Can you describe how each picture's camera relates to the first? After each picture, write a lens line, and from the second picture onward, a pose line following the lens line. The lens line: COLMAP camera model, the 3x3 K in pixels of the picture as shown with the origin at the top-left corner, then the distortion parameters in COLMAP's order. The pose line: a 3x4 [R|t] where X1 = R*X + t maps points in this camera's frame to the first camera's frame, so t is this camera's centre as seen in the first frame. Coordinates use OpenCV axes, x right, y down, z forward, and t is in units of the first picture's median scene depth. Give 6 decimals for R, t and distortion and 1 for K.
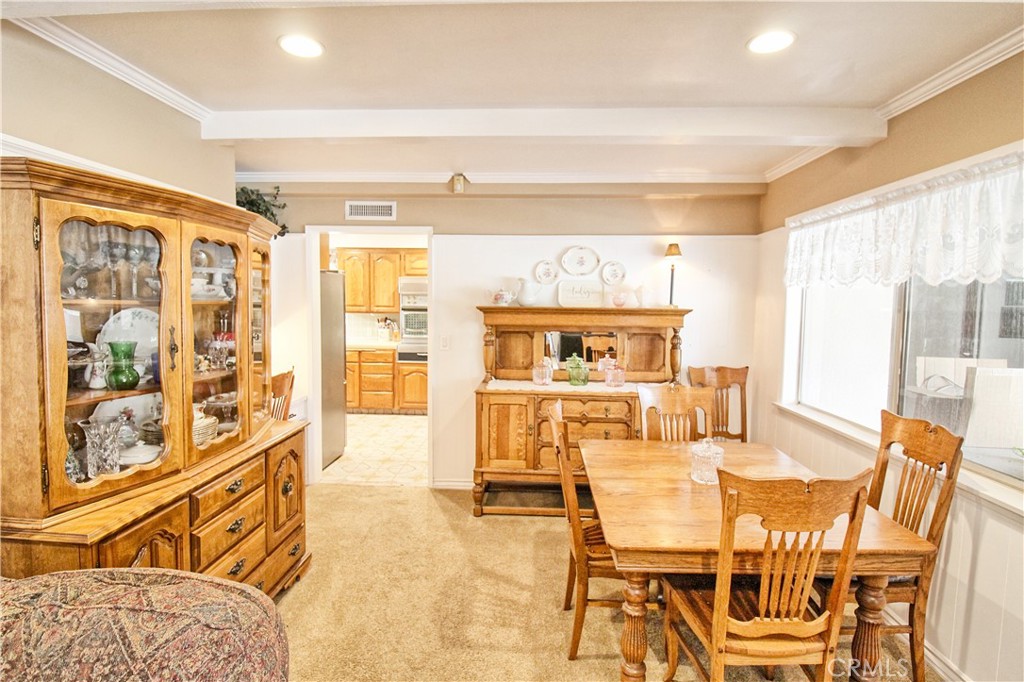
lens RADIAL K [[500.1, 0, 512.0], [0, 500.1, 341.0], [0, 0, 1]] dist [-0.001672, -0.000533]
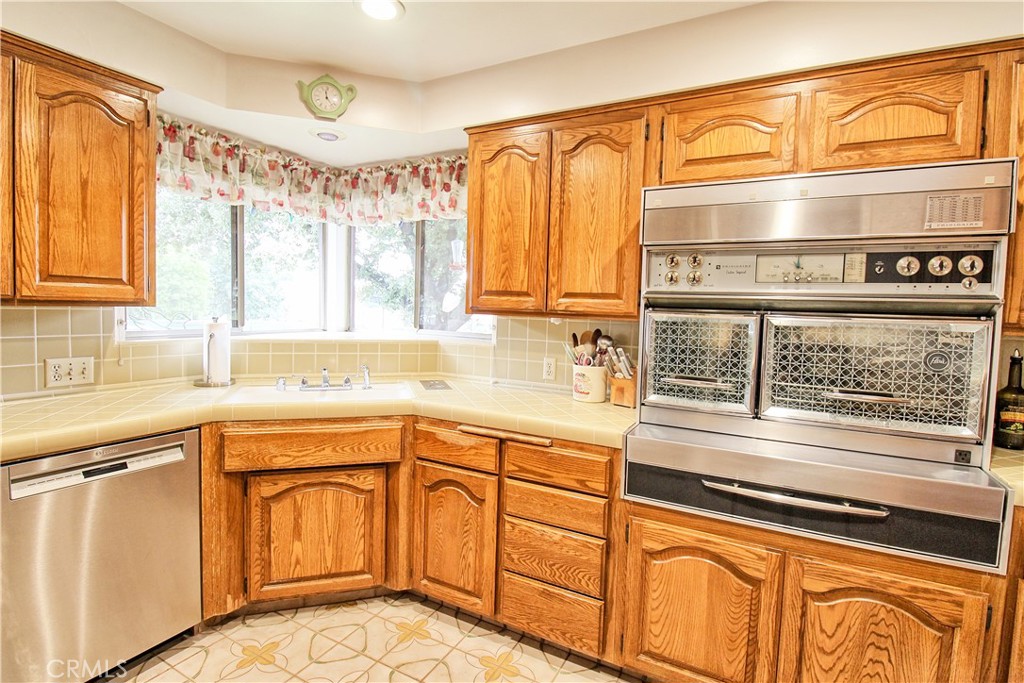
lens RADIAL K [[493.8, 0, 525.1], [0, 493.8, 332.6], [0, 0, 1]] dist [-0.003450, -0.001083]
pose [[0.912703, 0.031078, -0.407440, -0.270844], [-0.047342, 0.998431, -0.029893, -0.056953], [0.405872, 0.046573, 0.912742, 1.152735]]
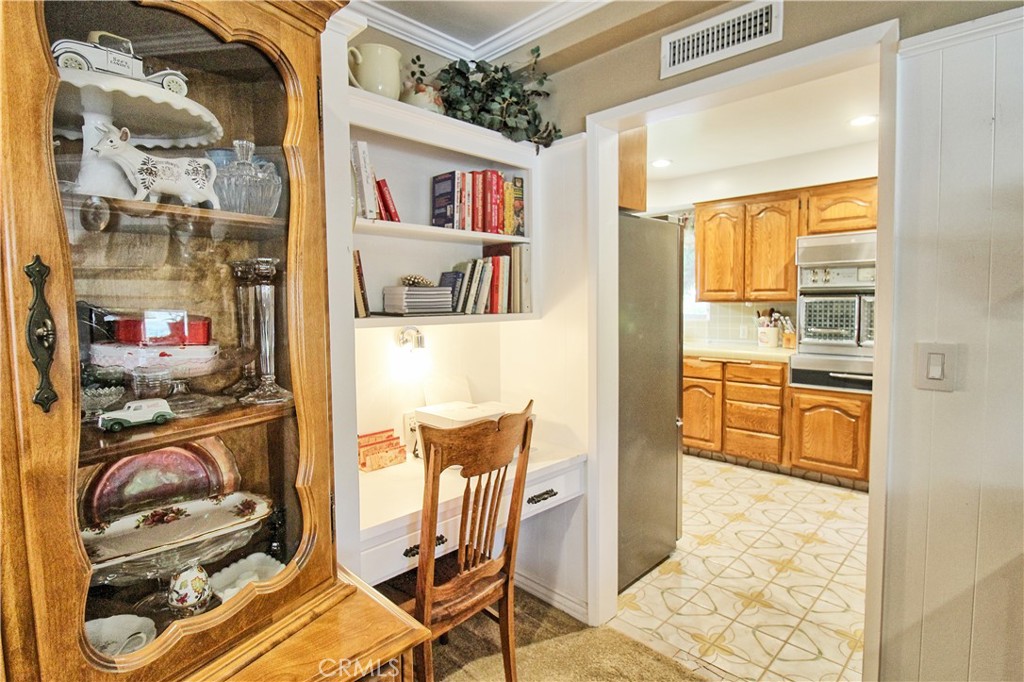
lens RADIAL K [[515.8, 0, 518.8], [0, 515.8, 334.2], [0, 0, 1]] dist [-0.011334, -0.000893]
pose [[0.749539, 0.016563, -0.661752, -0.115414], [-0.028146, 0.999580, -0.006861, -0.005568], [0.661361, 0.023768, 0.749691, 0.555290]]
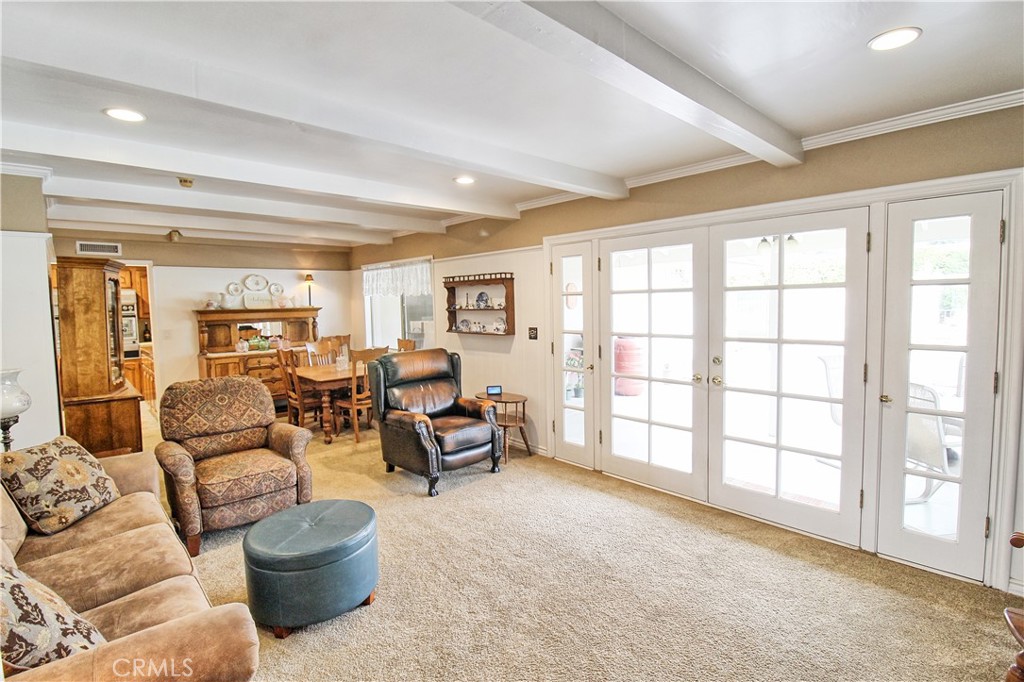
lens RADIAL K [[493.8, 0, 525.1], [0, 493.8, 332.1], [0, 0, 1]] dist [-0.003450, -0.001083]
pose [[0.687941, -0.069352, 0.722446, -0.468309], [0.082359, 0.996454, 0.017231, 0.061555], [-0.721079, 0.047646, 0.691213, -0.865886]]
